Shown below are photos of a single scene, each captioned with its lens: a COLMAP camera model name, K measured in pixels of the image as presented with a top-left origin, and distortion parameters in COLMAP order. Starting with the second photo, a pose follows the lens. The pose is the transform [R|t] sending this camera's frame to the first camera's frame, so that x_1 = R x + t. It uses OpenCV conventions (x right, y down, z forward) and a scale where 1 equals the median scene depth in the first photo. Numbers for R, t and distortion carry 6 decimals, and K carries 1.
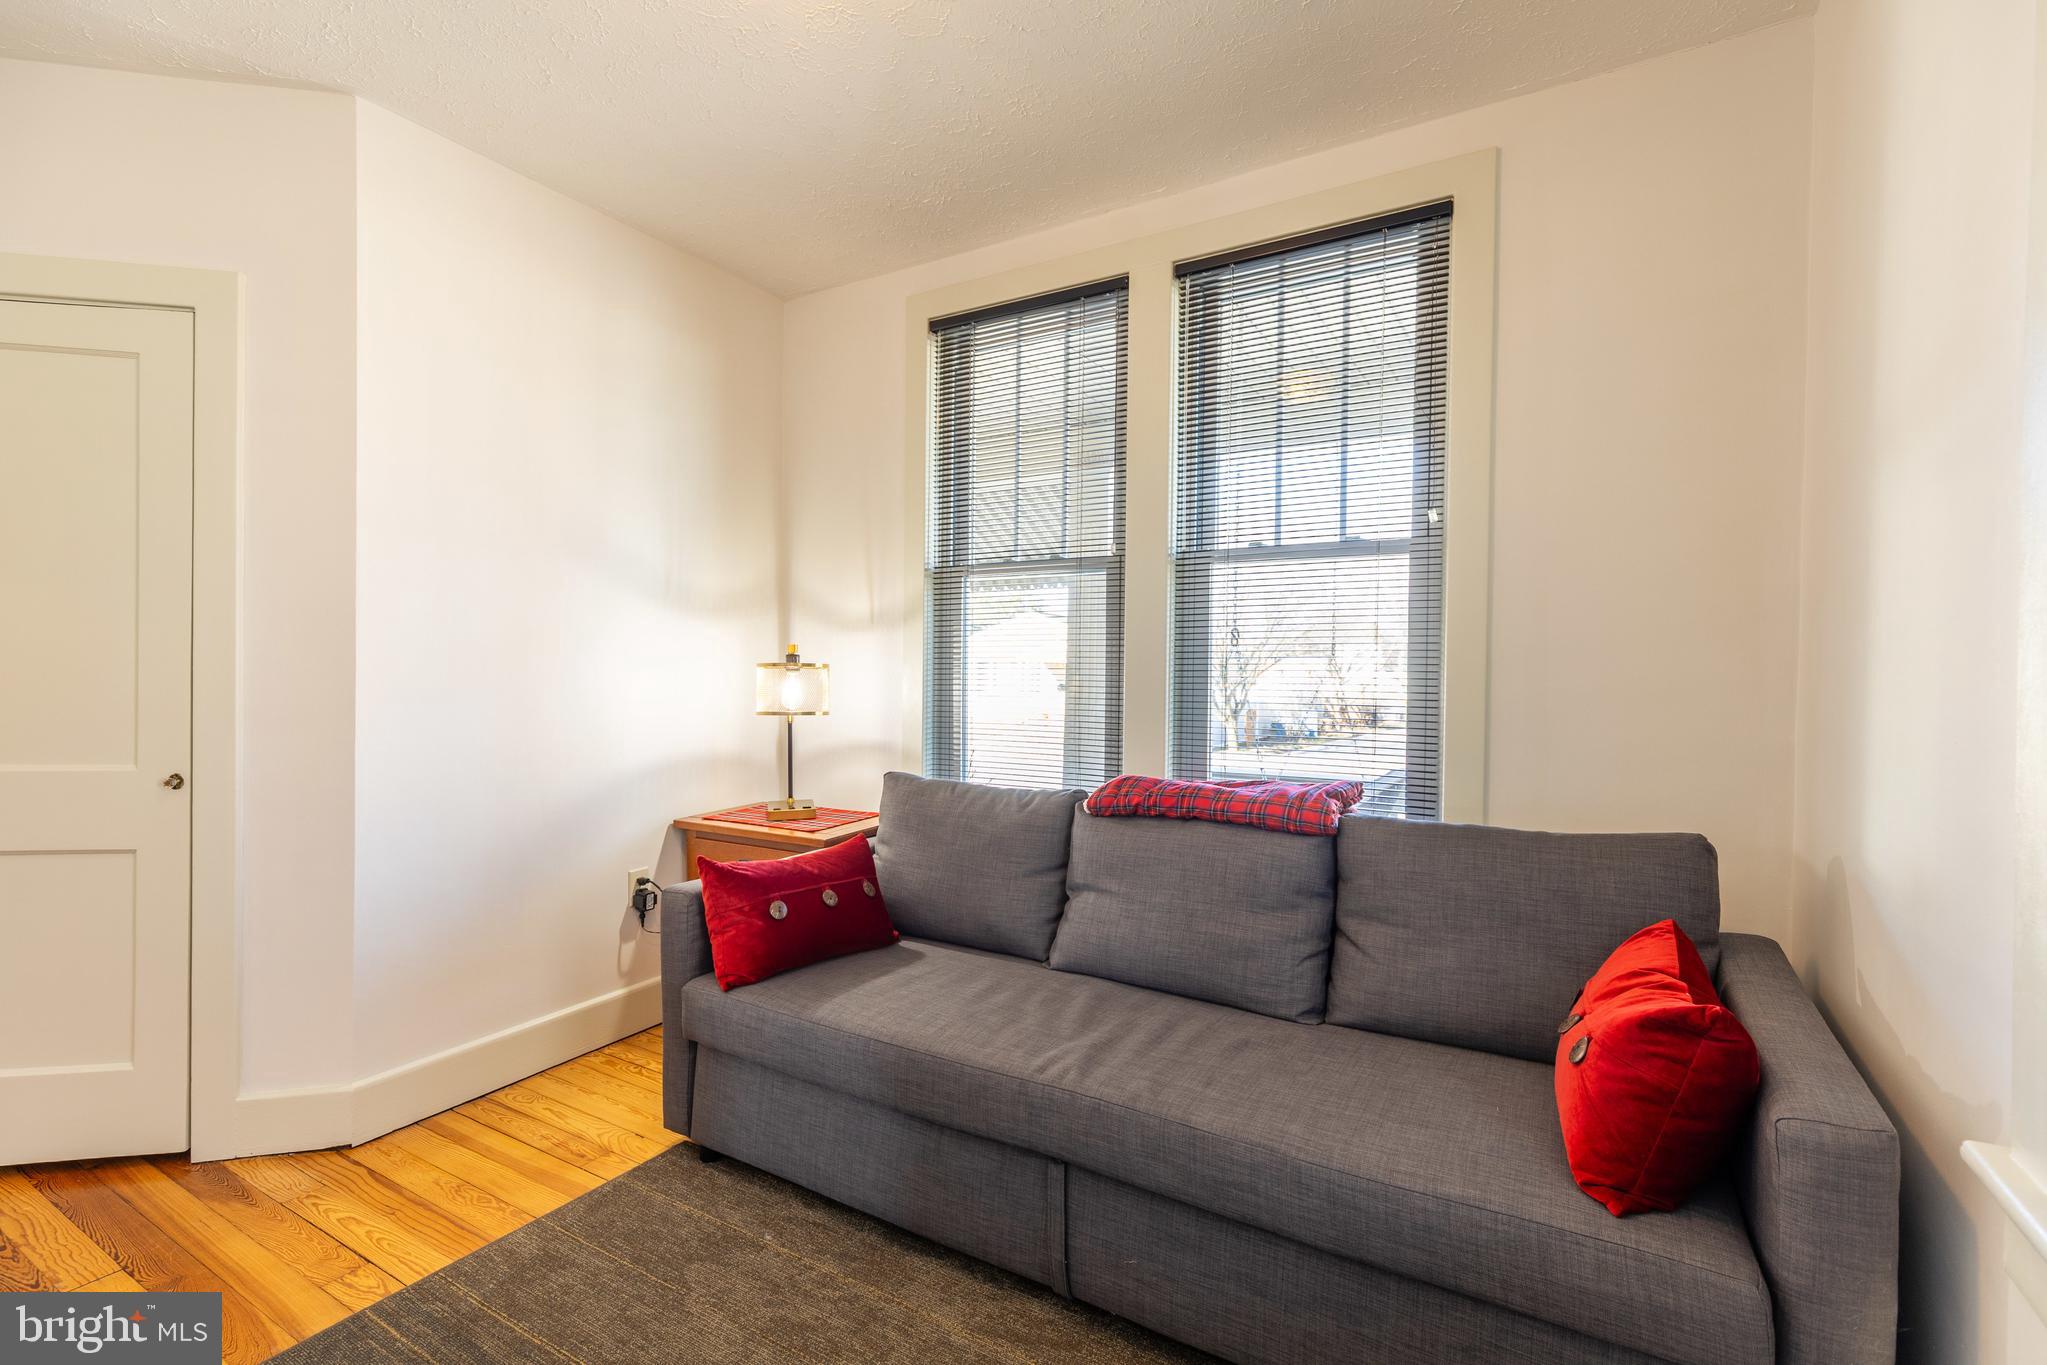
lens RADIAL K [[909.0, 0, 1023.5], [0, 909.0, 682.5], [0, 0, 1]] dist [0.001473, -0.000141]
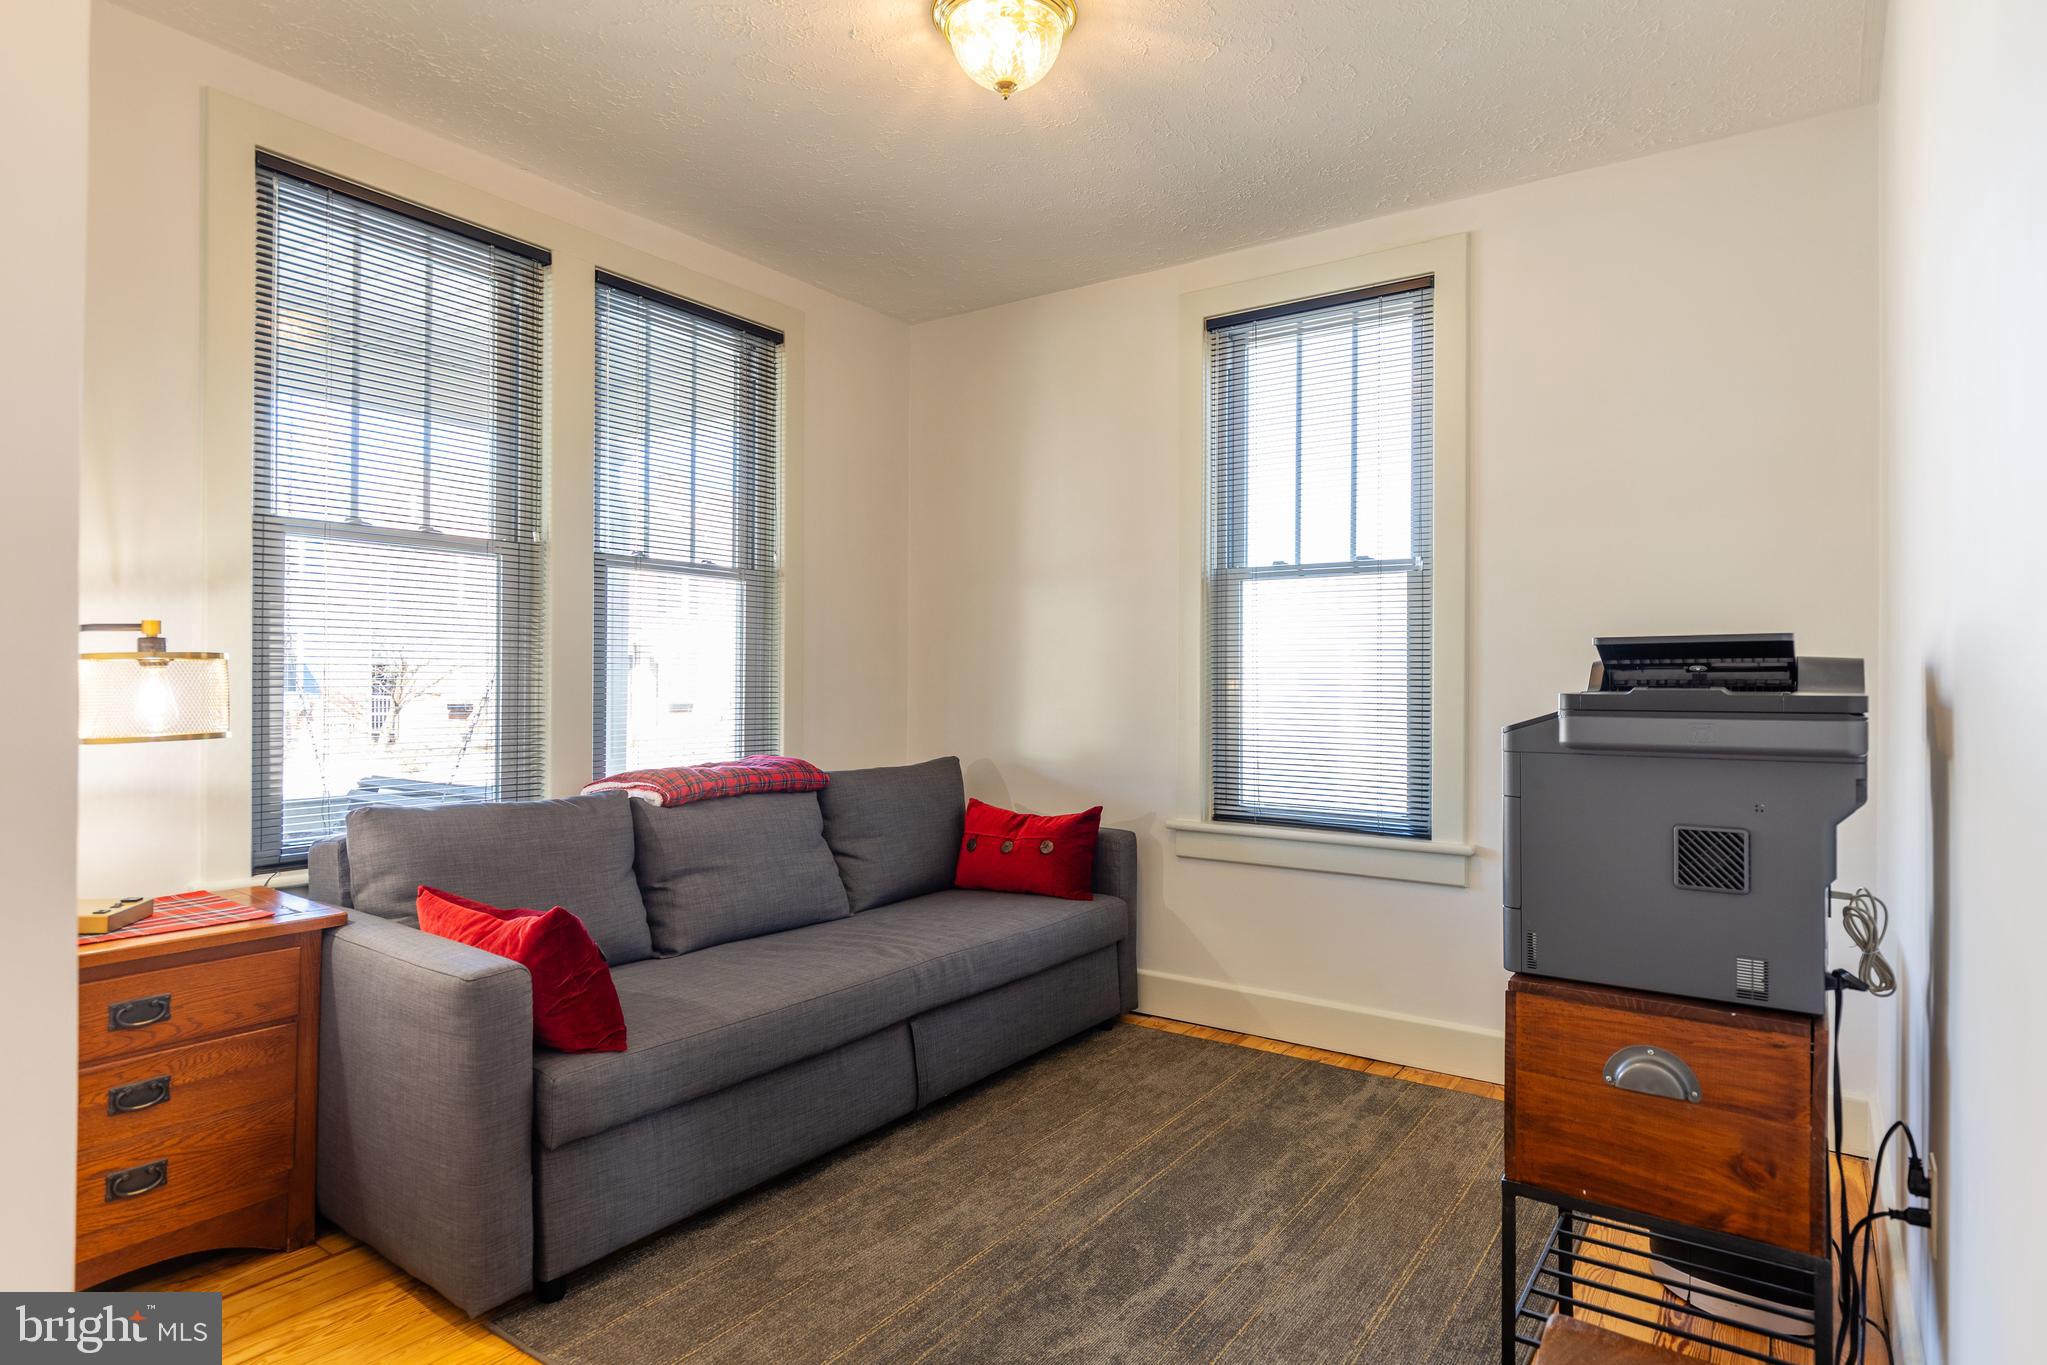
lens RADIAL K [[1135.2, 0, 1023.5], [0, 1135.2, 682.5], [0, 0, 1]] dist [-0.001746, -0.000015]
pose [[0.069988, -0.003730, 0.997541, -1.283958], [0.014082, 0.999897, 0.002751, 0.005294], [-0.997448, 0.013855, 0.070033, 0.532695]]
